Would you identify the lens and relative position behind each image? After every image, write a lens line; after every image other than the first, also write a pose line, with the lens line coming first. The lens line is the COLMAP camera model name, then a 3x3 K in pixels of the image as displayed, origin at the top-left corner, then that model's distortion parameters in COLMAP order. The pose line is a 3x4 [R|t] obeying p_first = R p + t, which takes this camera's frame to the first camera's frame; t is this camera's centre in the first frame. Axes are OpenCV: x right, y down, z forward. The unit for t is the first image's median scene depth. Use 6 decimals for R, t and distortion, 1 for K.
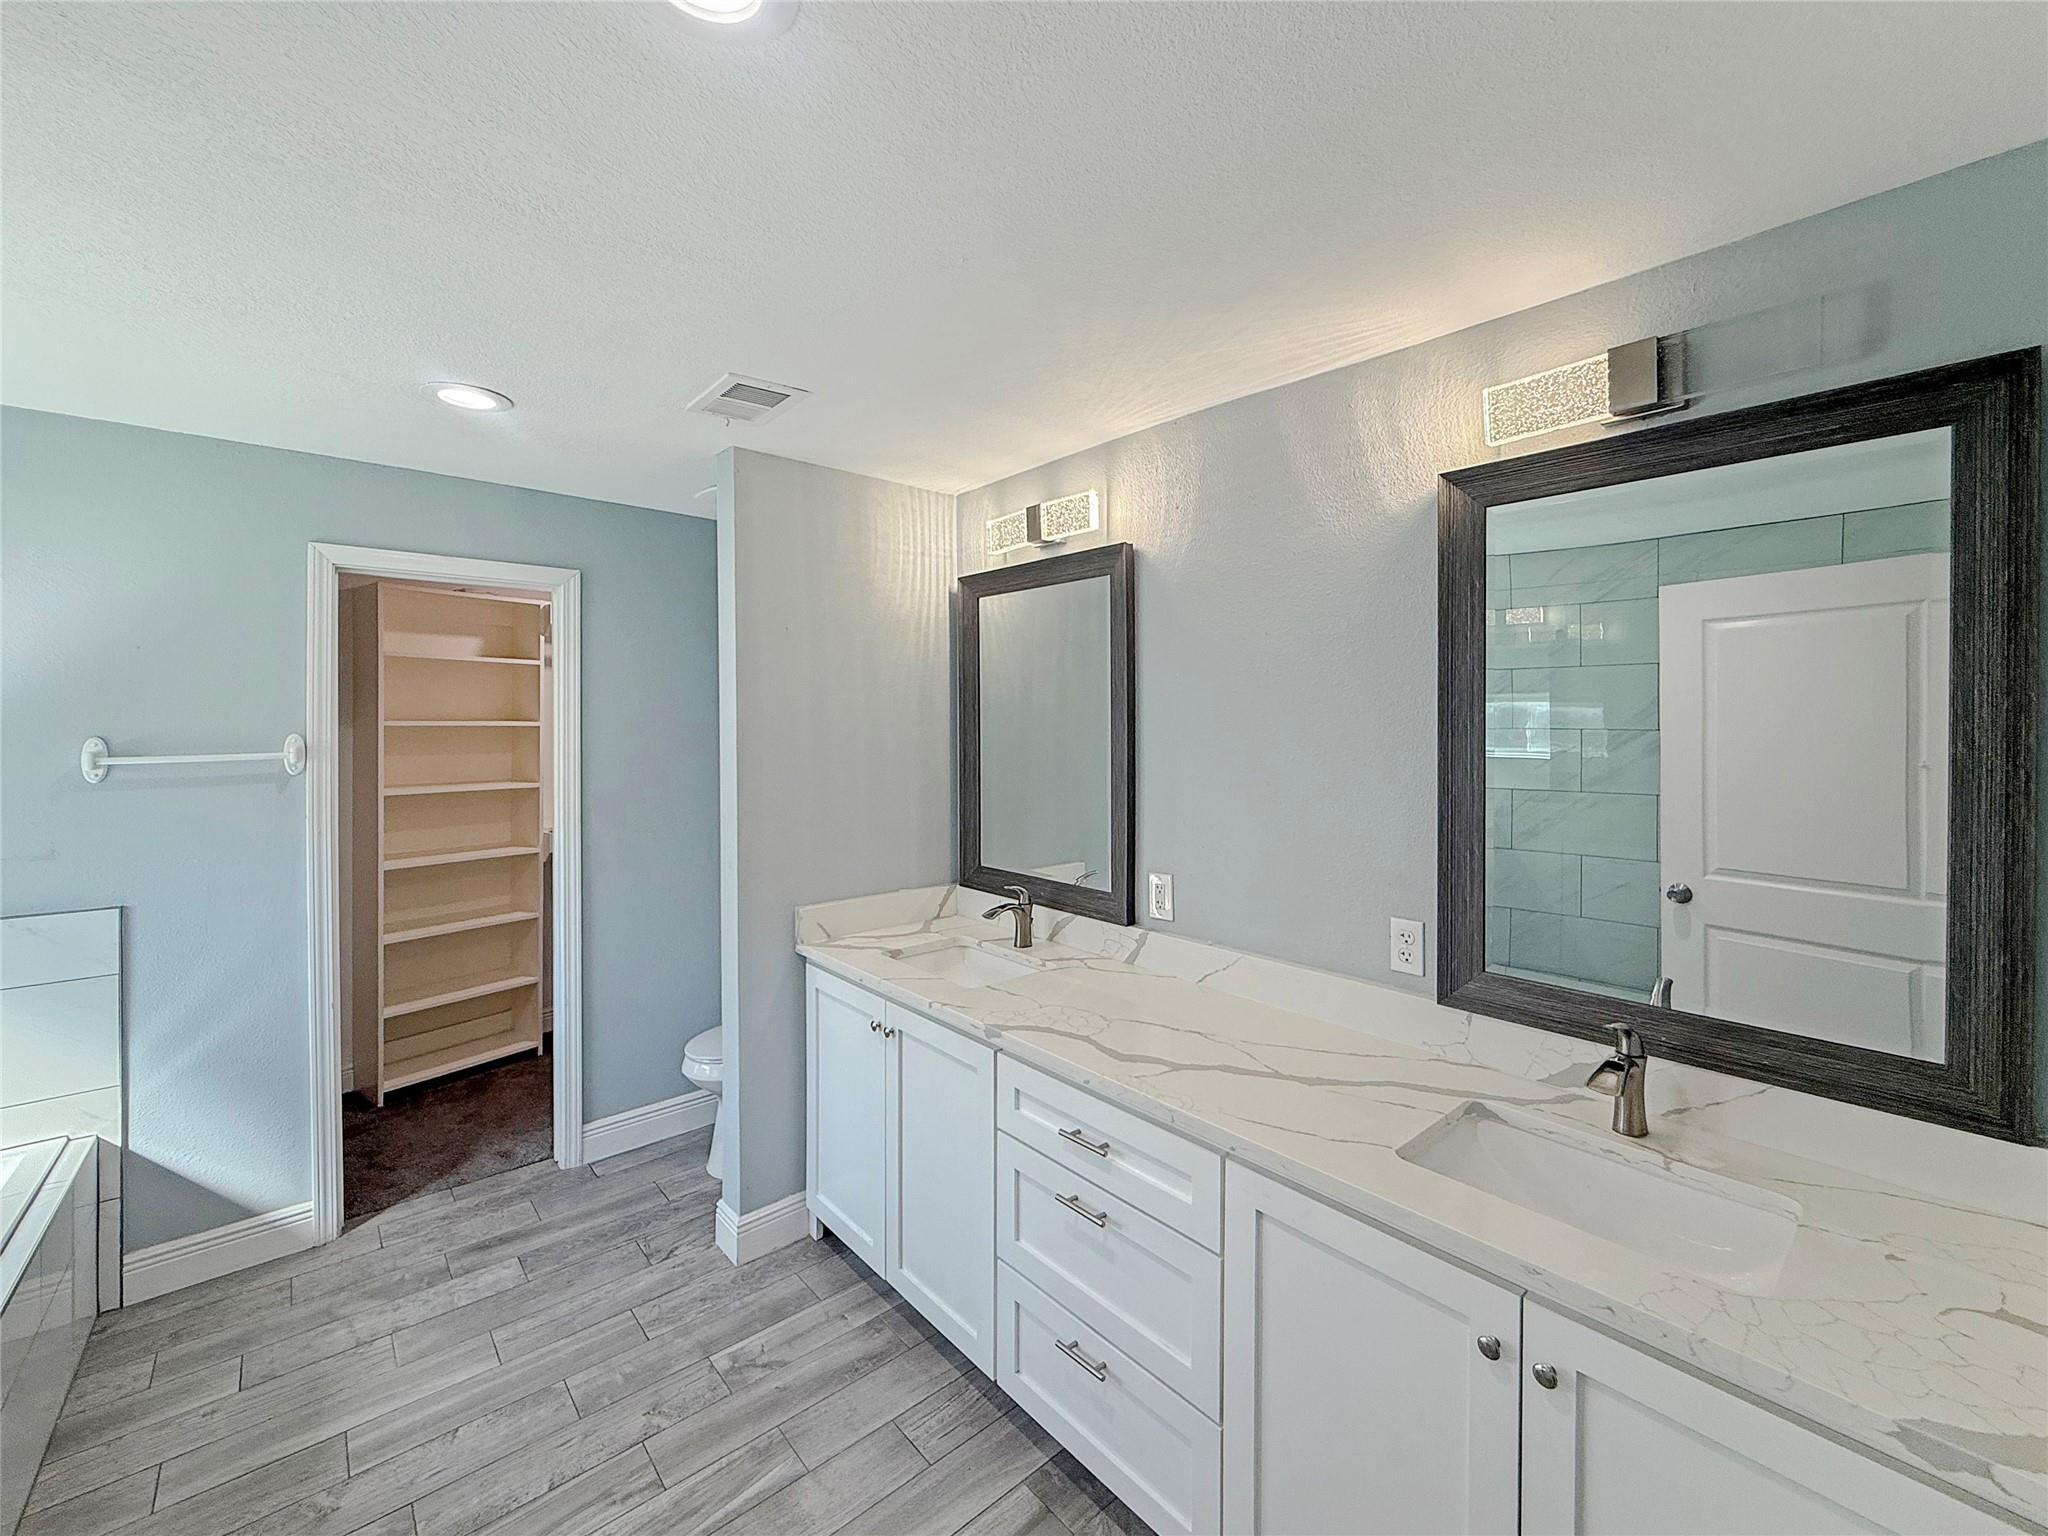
lens RADIAL K [[834.7, 0, 1024.0], [0, 834.7, 711.6], [0, 0, 1]] dist [0.000053, -0.000322]
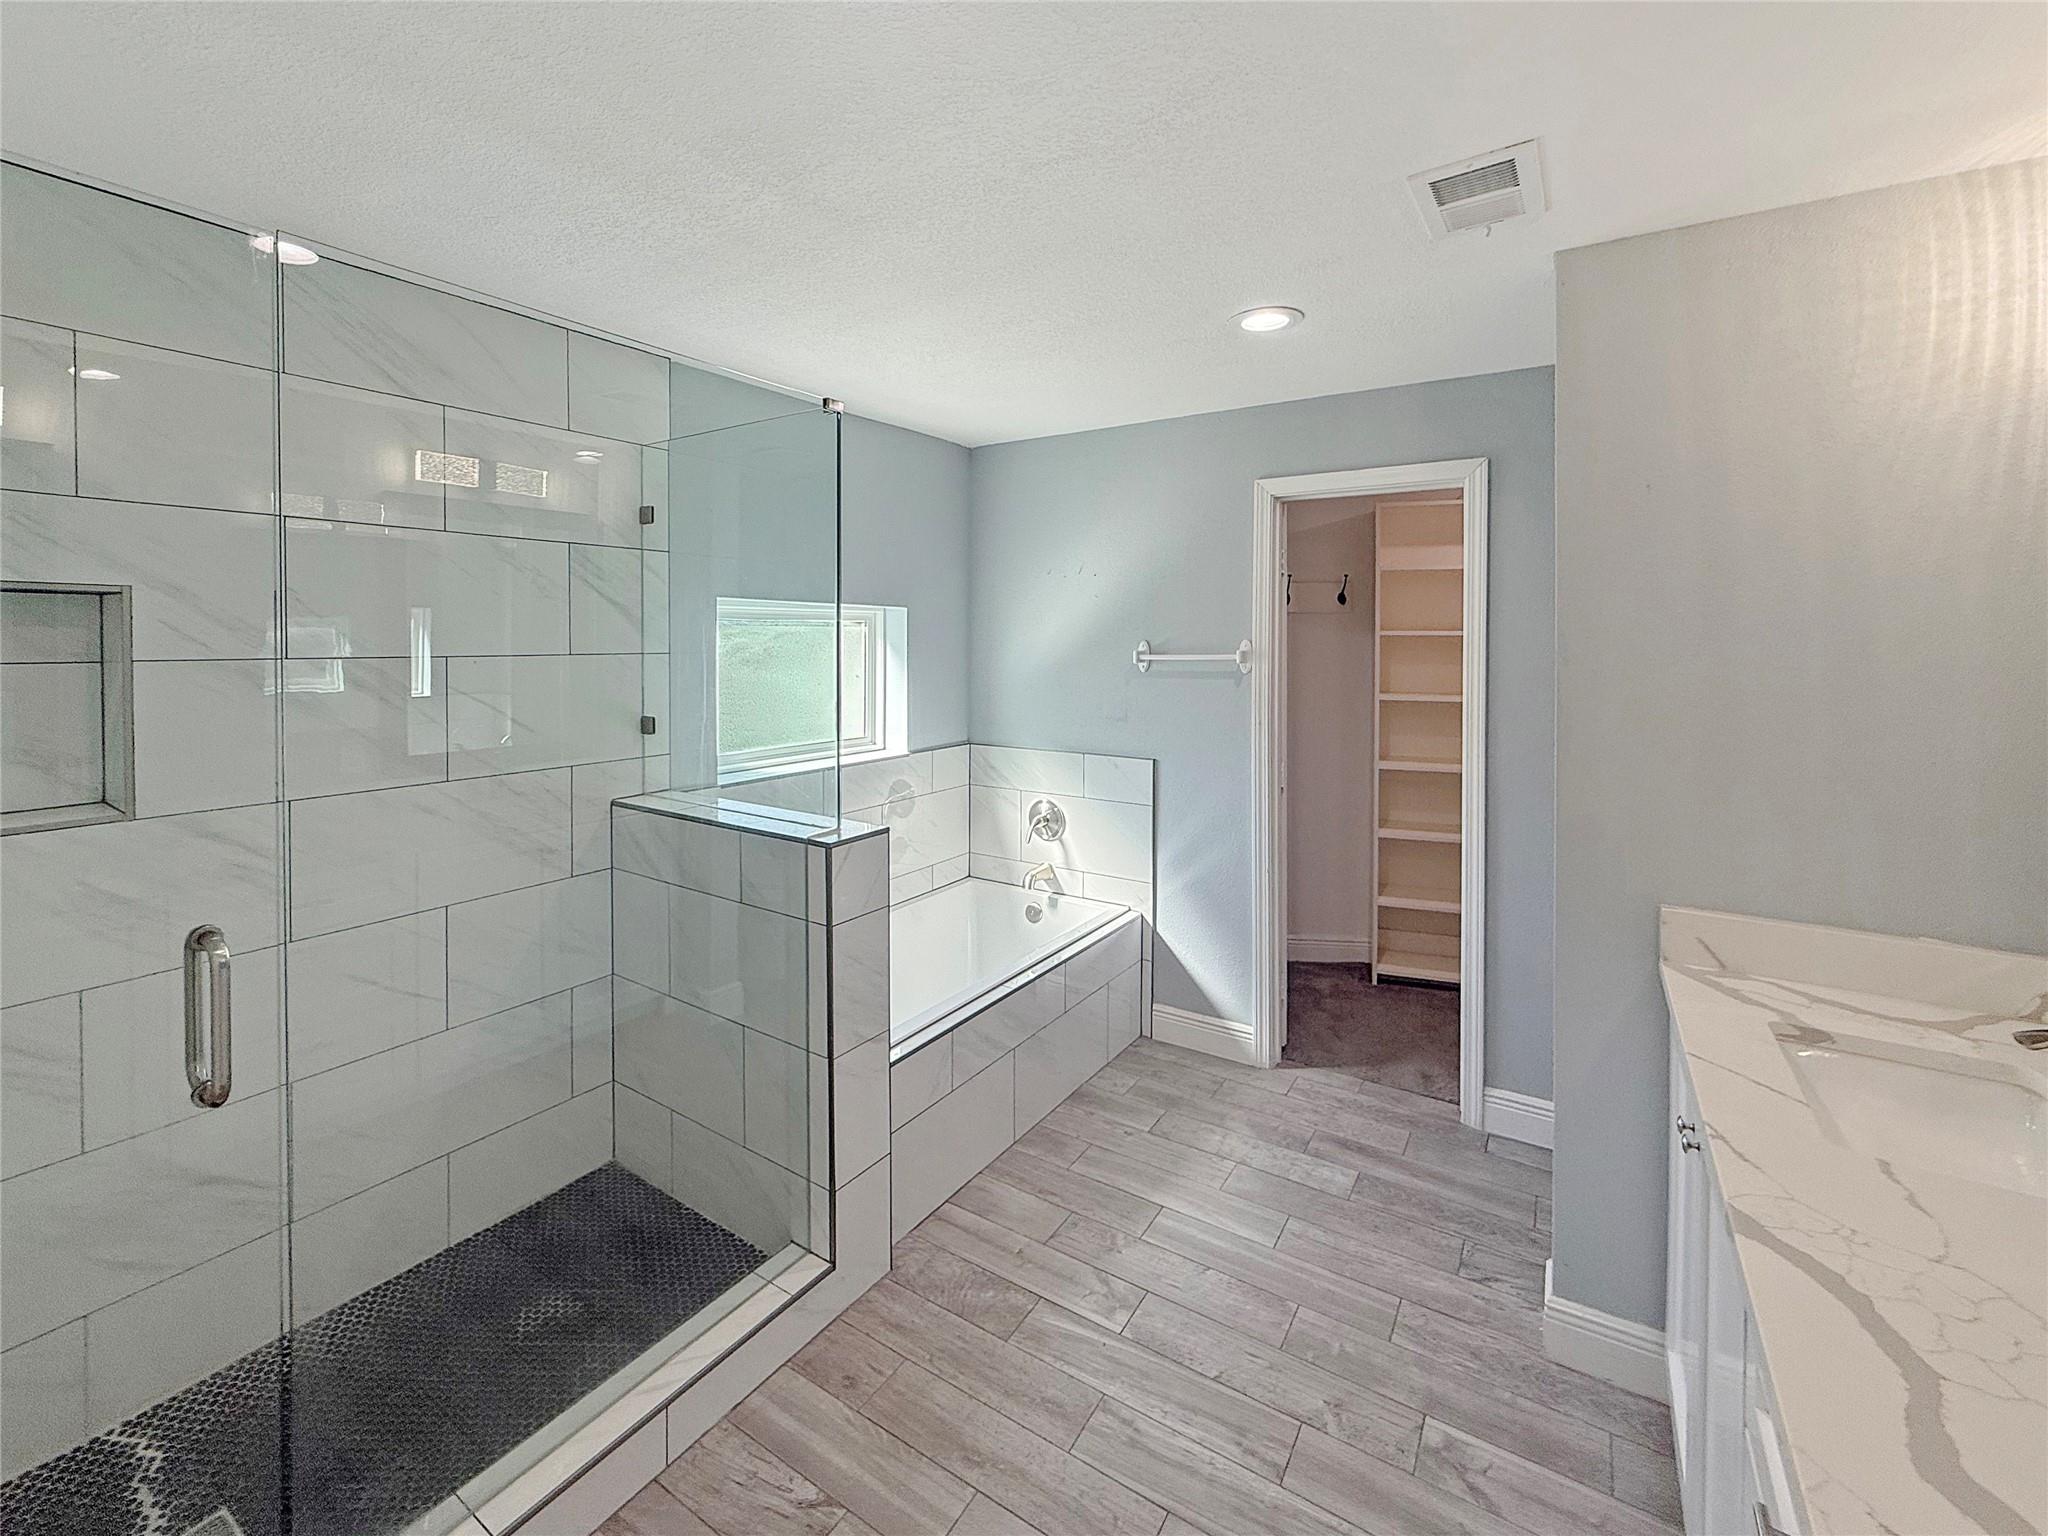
lens RADIAL K [[876.7, 0, 1024.3], [0, 876.7, 637.0], [0, 0, 1]] dist [0.000044, -0.000655]
pose [[0.279000, 0.001631, -0.960290, 0.293650], [0.011328, 0.999923, 0.004989, 0.013845], [0.960224, -0.012270, 0.278960, 0.365164]]
